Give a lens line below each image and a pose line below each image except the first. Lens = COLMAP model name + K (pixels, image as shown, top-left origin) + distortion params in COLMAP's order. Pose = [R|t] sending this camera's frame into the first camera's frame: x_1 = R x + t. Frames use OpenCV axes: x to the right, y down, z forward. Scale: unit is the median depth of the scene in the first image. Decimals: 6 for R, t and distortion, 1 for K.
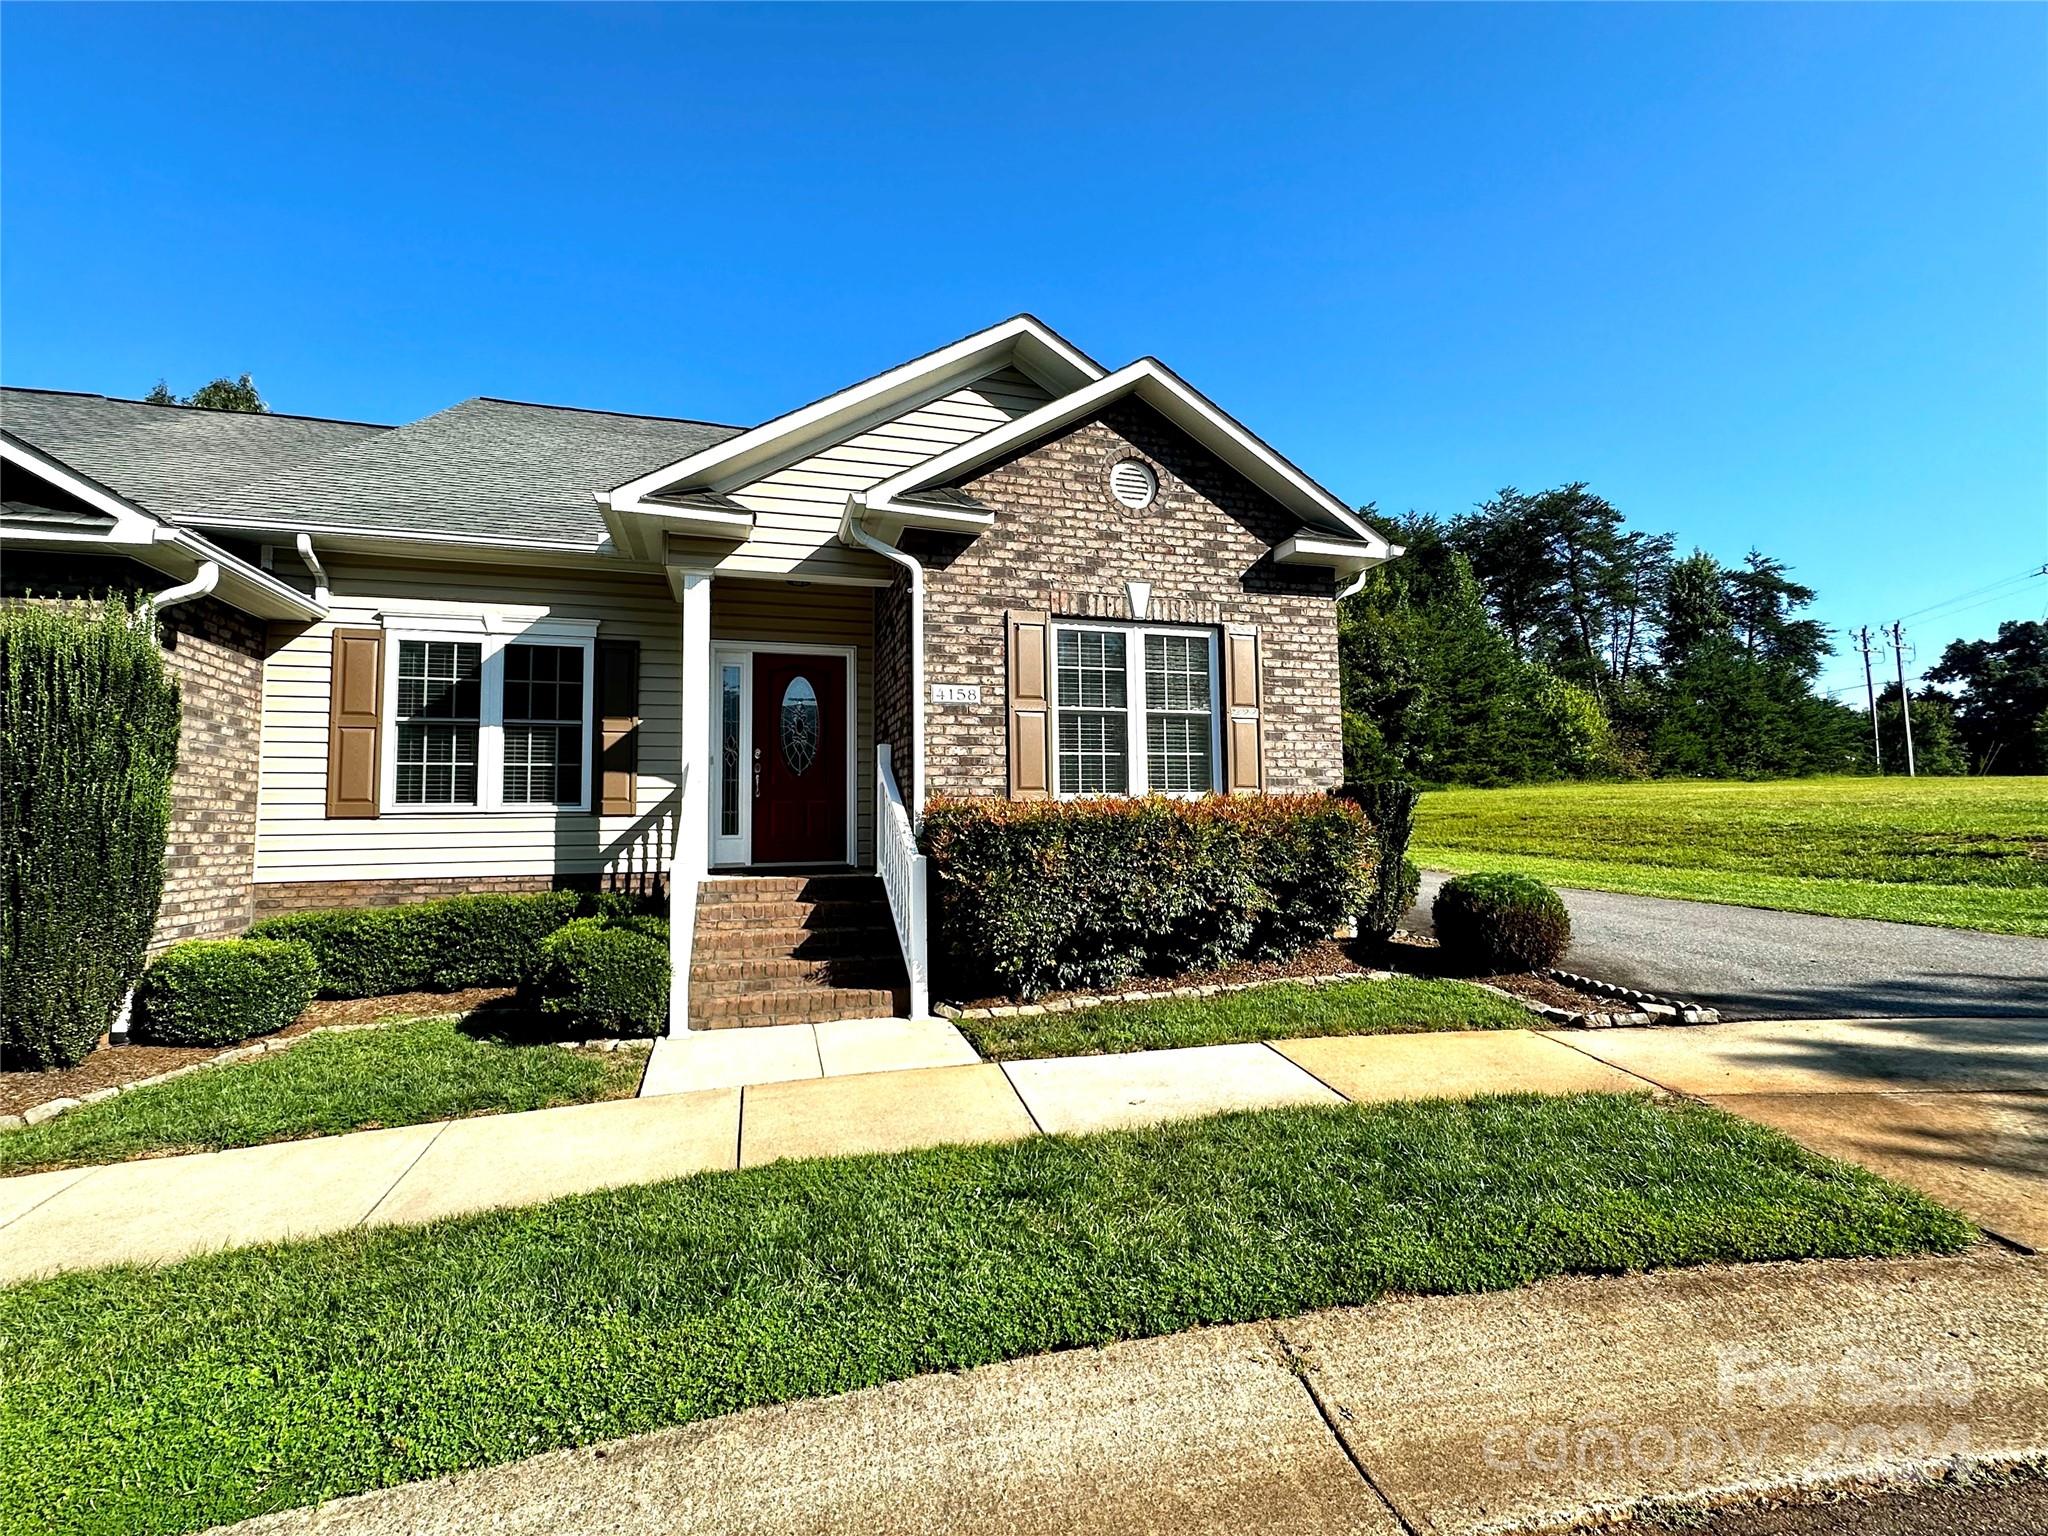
lens RADIAL K [[924.9, 0, 1025.0], [0, 924.9, 765.5], [0, 0, 1]] dist [-0.001875, -0.000841]
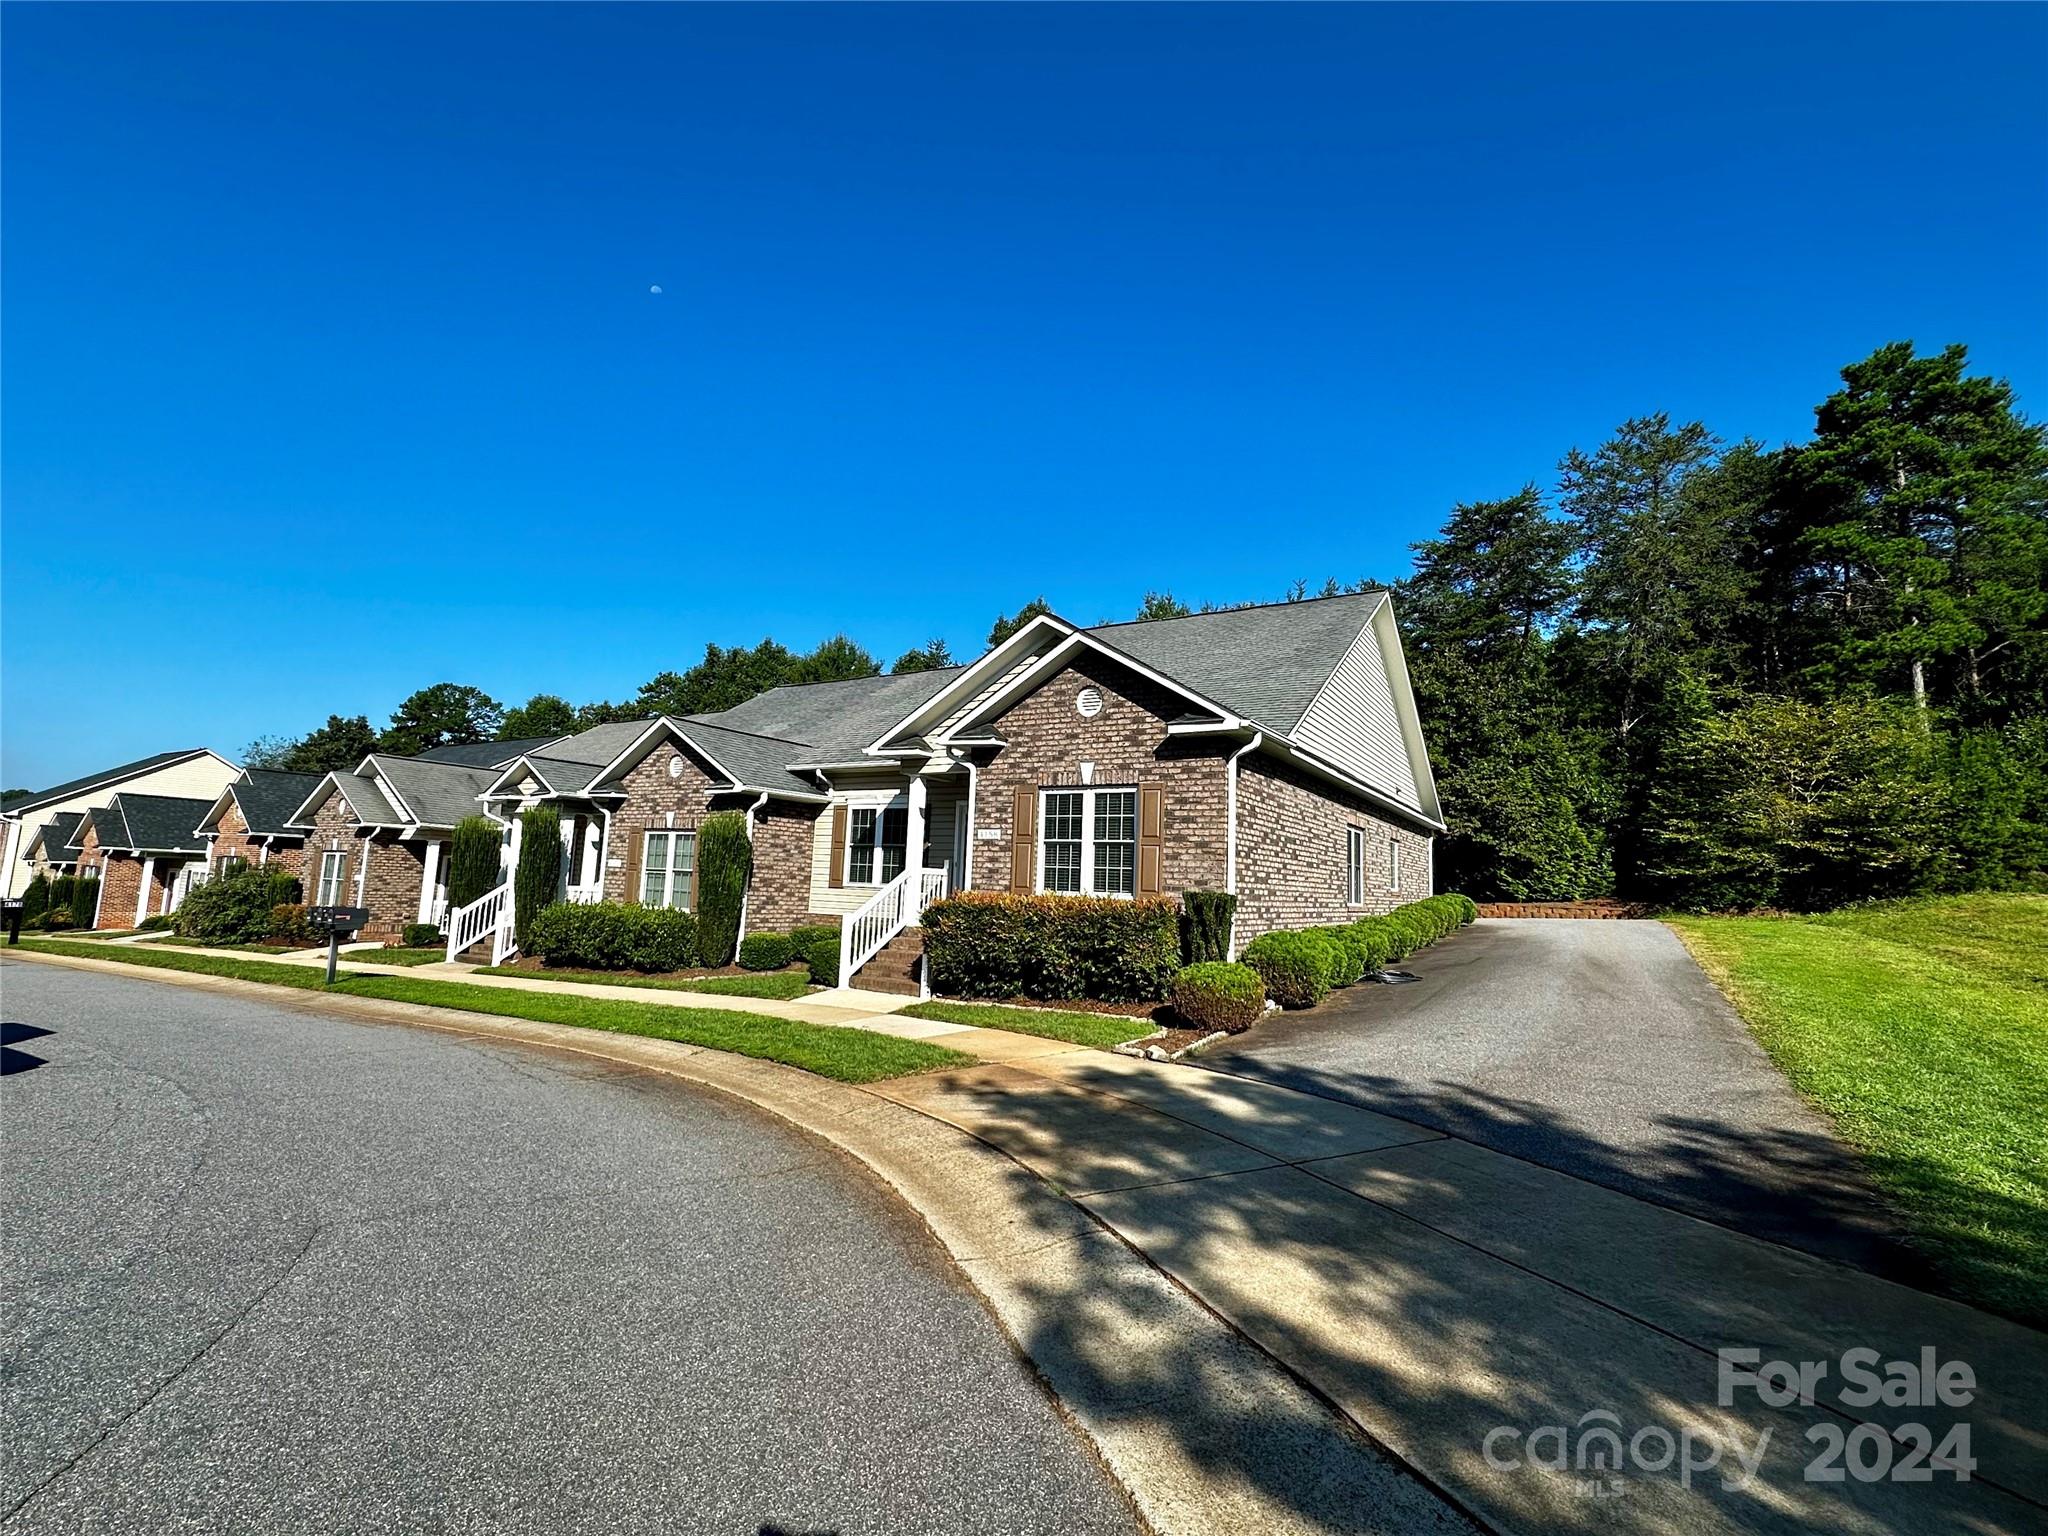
lens RADIAL K [[924.9, 0, 1025.6], [0, 924.9, 772.7], [0, 0, 1]] dist [-0.001875, -0.000841]
pose [[0.648959, -0.053396, -0.758947, 1.308955], [0.005334, 0.997829, -0.065642, -0.074054], [0.760805, 0.038551, 0.647835, -0.143962]]
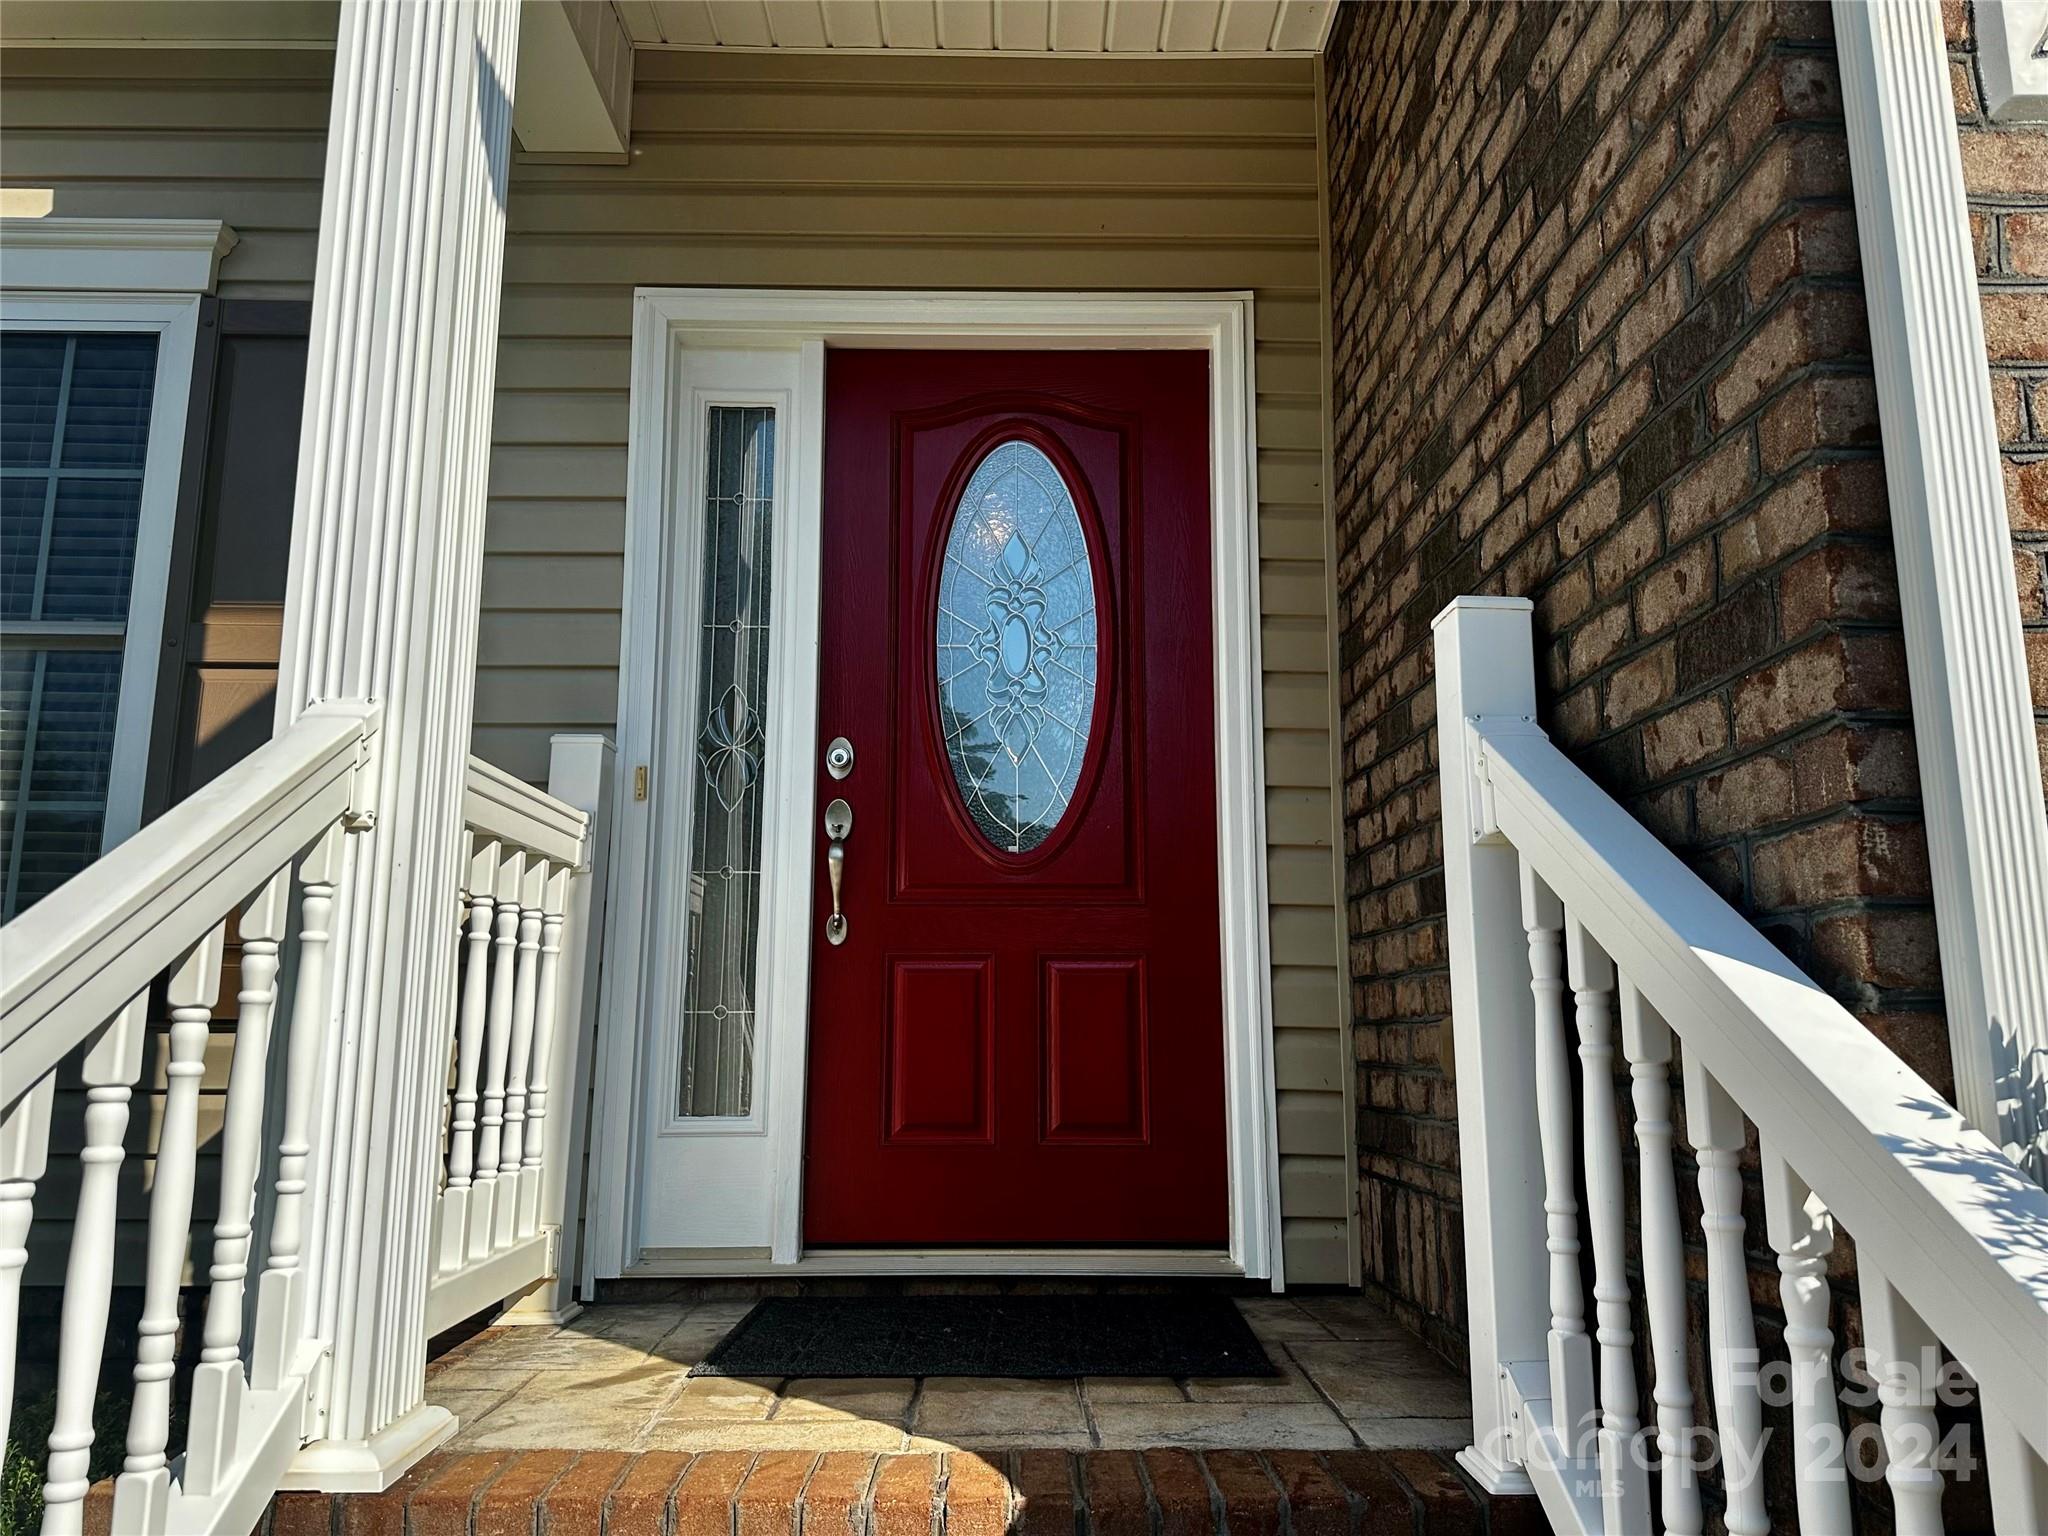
lens RADIAL K [[1450.5, 0, 1015.2], [0, 1450.5, 775.9], [0, 0, 1]] dist [0.058427, -0.056579]
pose [[0.958935, -0.034846, -0.281476, -0.160417], [0.004396, 0.994131, -0.108094, 0.034264], [0.283591, 0.102417, 0.953460, 0.738659]]
